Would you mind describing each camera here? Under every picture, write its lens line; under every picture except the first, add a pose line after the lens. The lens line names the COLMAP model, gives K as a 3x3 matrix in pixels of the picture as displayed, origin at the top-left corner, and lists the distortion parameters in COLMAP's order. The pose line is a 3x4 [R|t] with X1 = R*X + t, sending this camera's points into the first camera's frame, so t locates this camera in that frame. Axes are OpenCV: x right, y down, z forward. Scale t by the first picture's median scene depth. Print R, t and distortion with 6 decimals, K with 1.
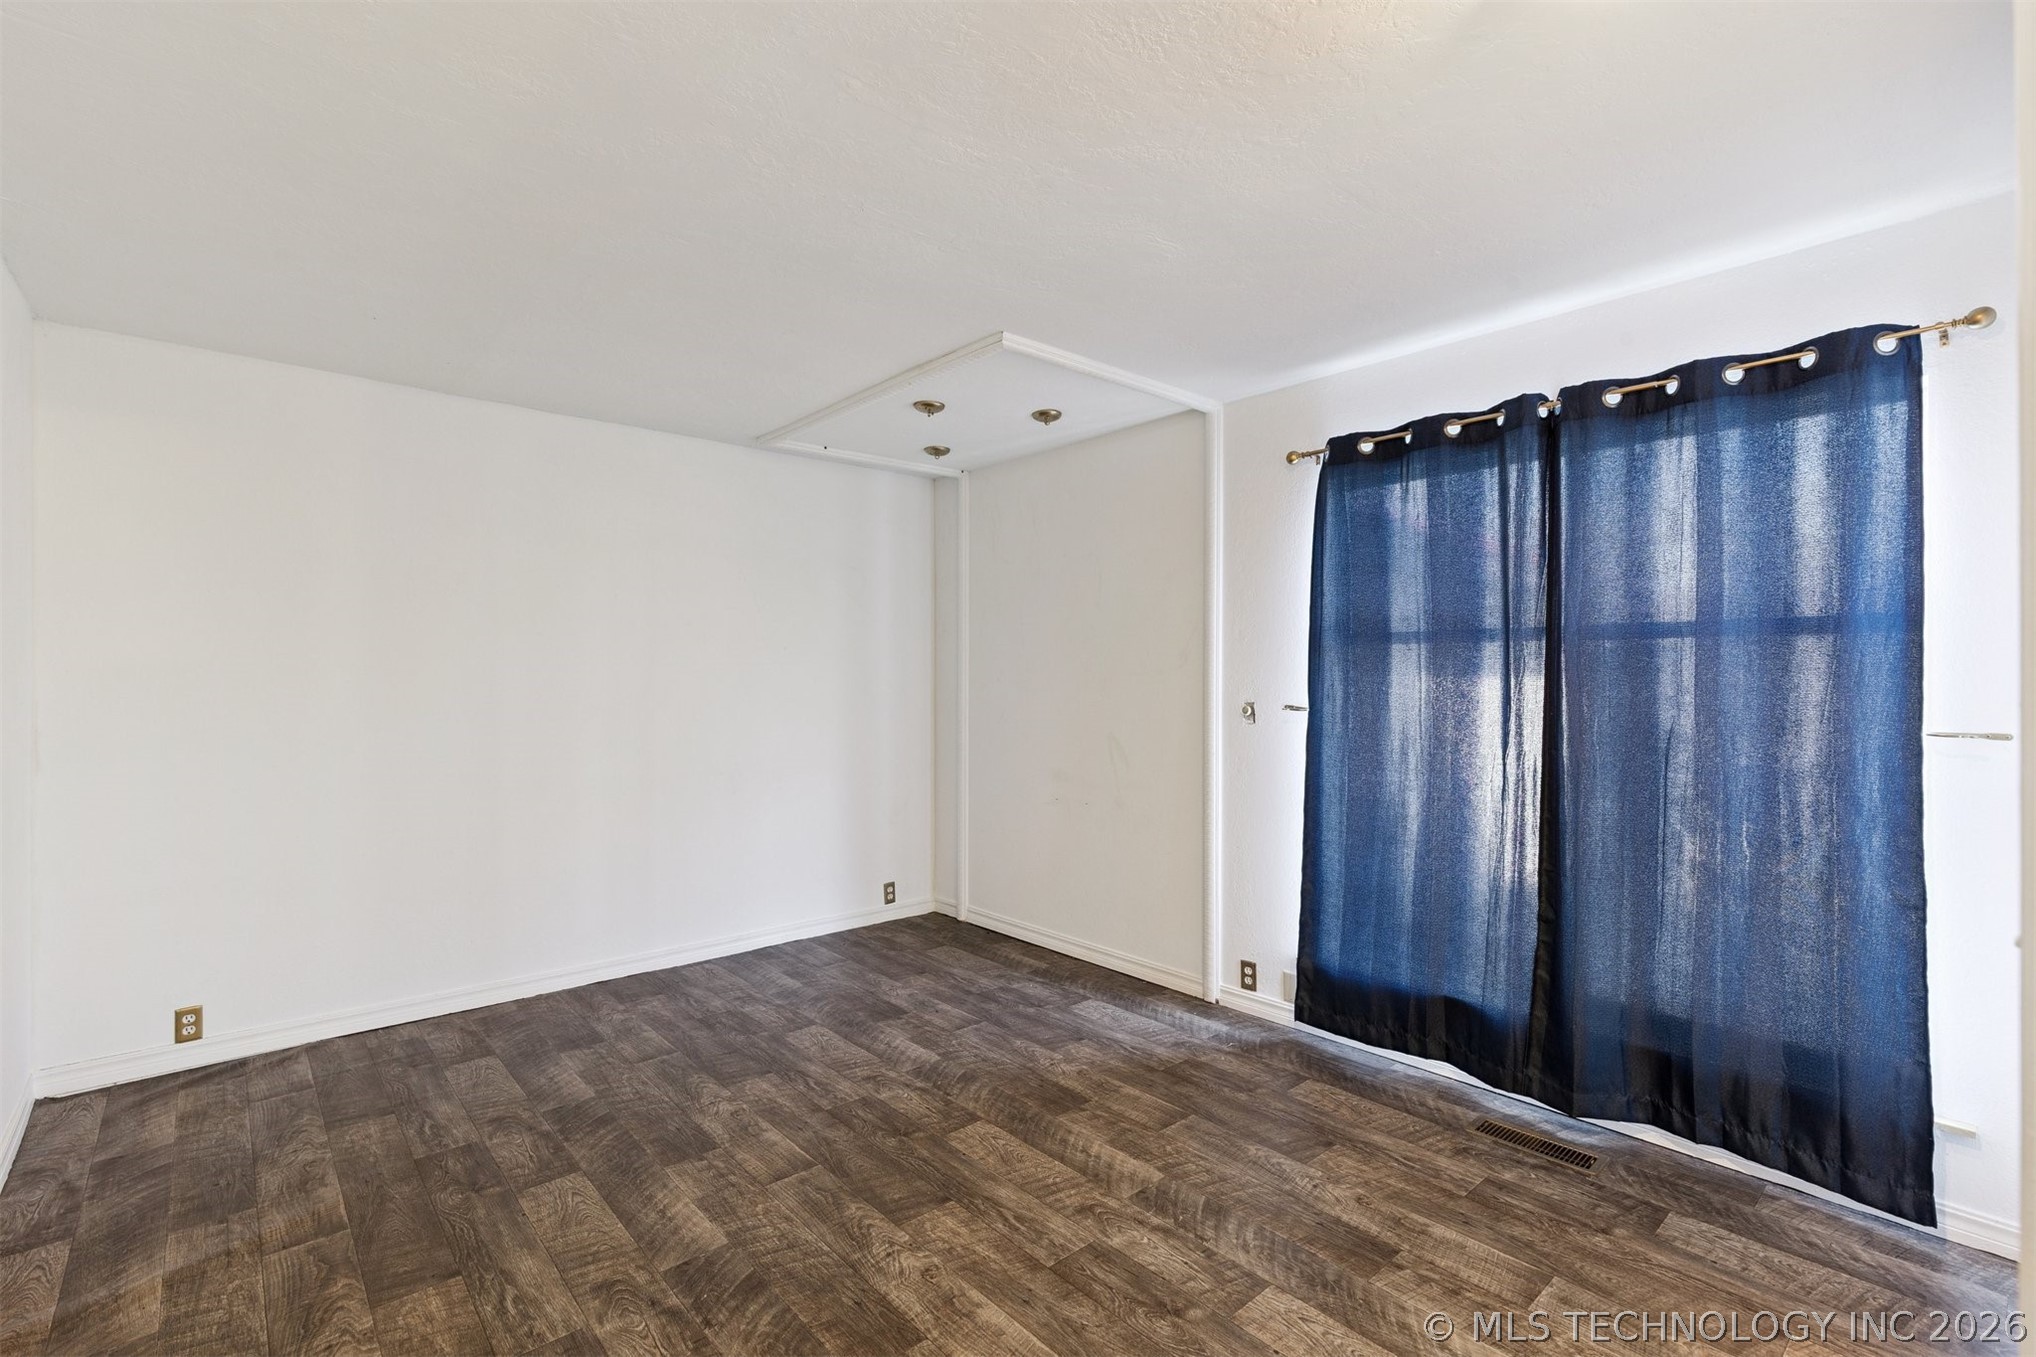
lens RADIAL K [[920.8, 0, 1011.2], [0, 920.8, 673.3], [0, 0, 1]] dist [-0.002285, -0.000102]
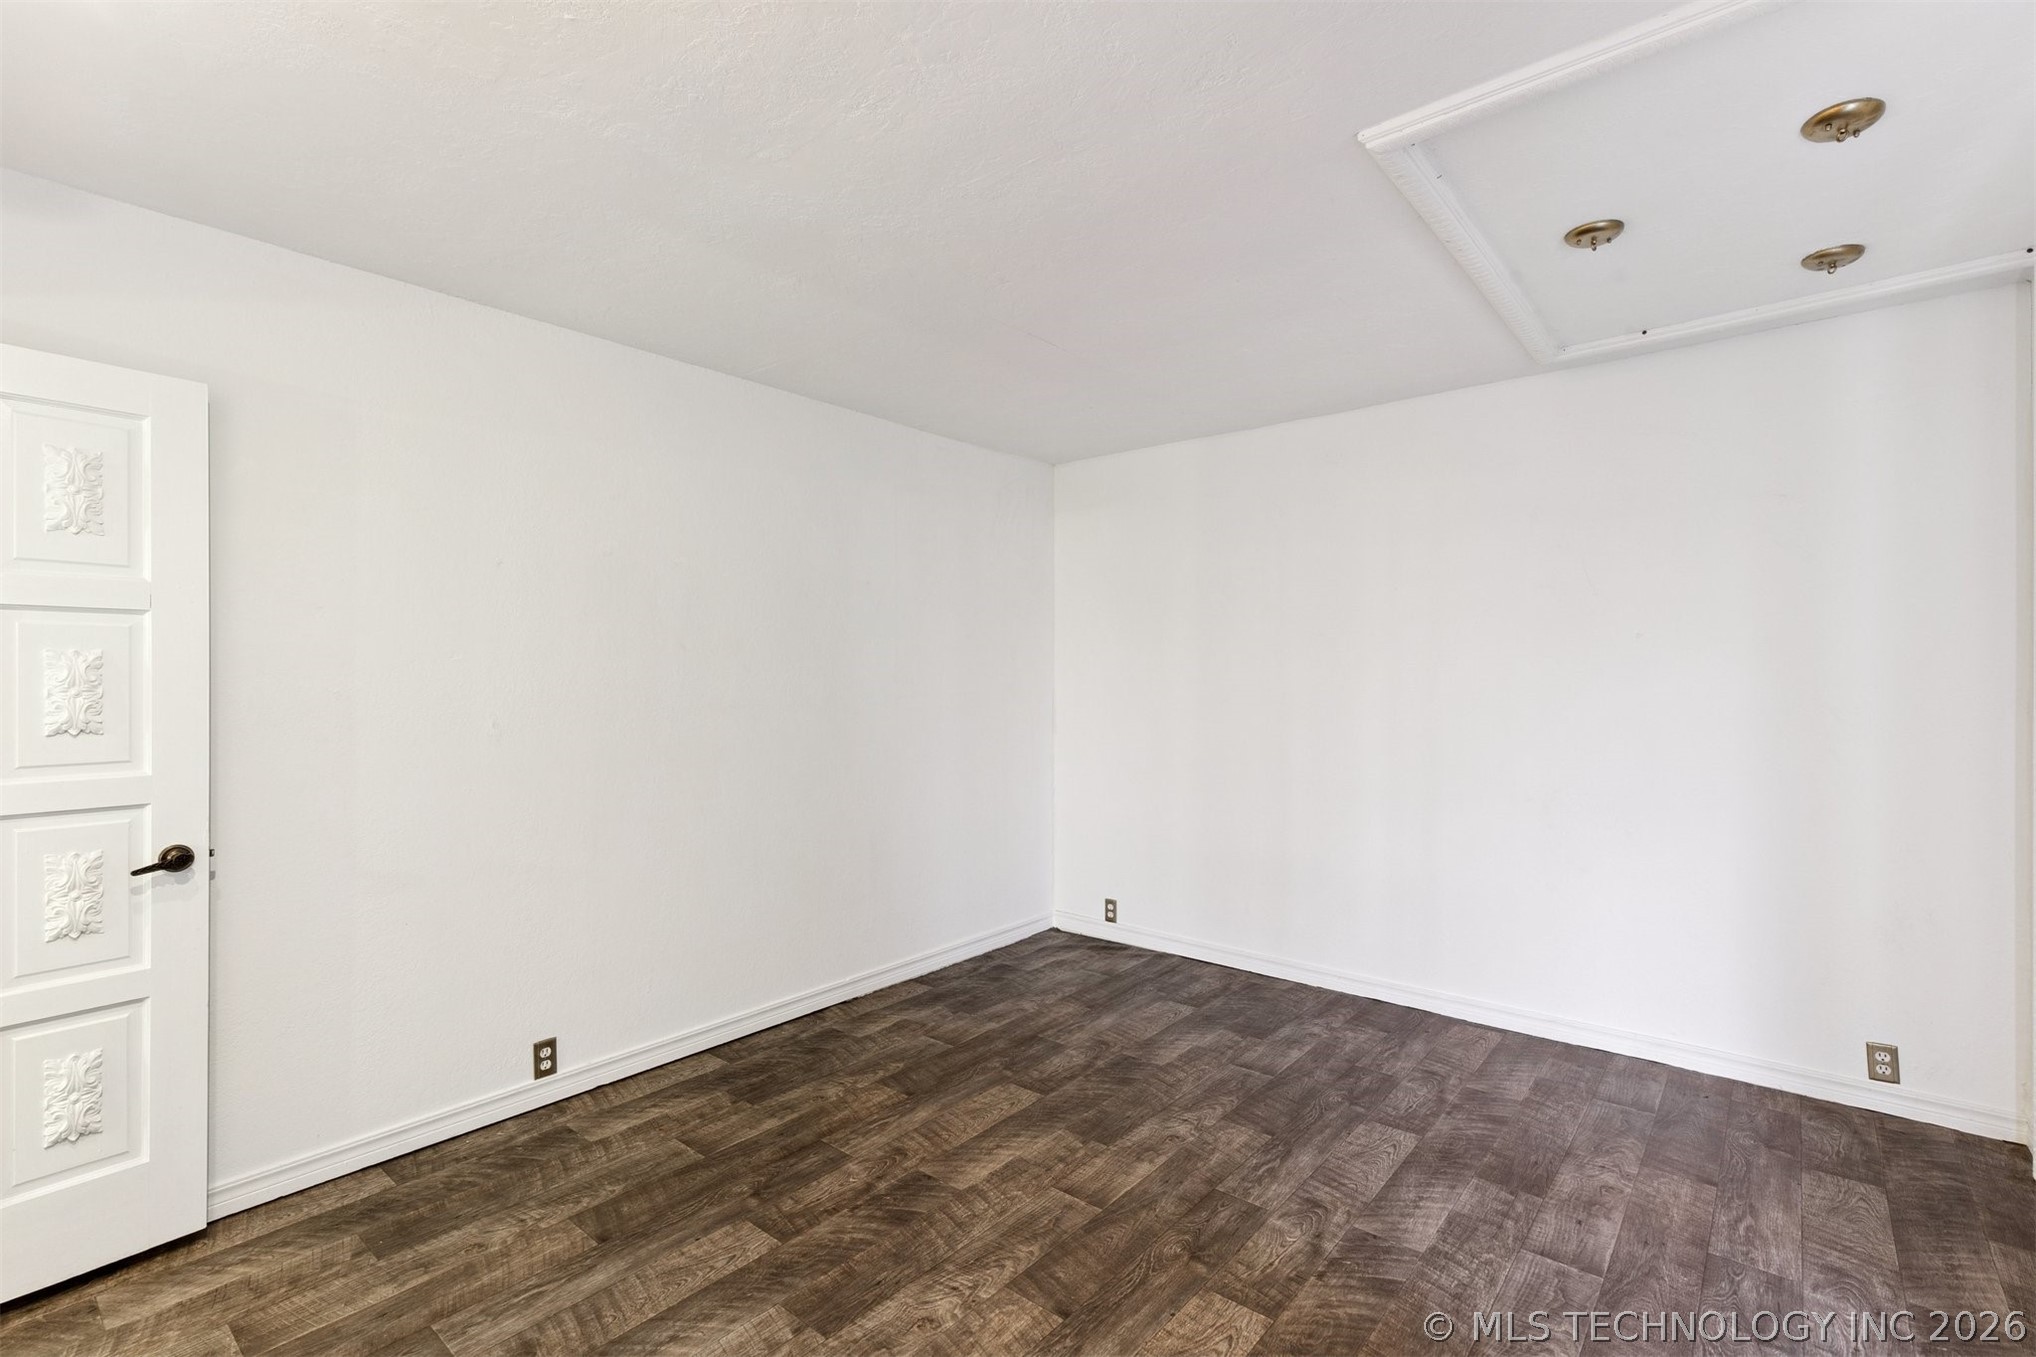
lens RADIAL K [[920.8, 0, 1016.1], [0, 920.8, 677.5], [0, 0, 1]] dist [-0.002285, -0.000102]
pose [[0.145631, 0.001762, -0.989337, 0.604969], [0.000844, 0.999998, 0.001905, 0.003771], [0.989339, -0.001112, 0.145629, 0.695349]]
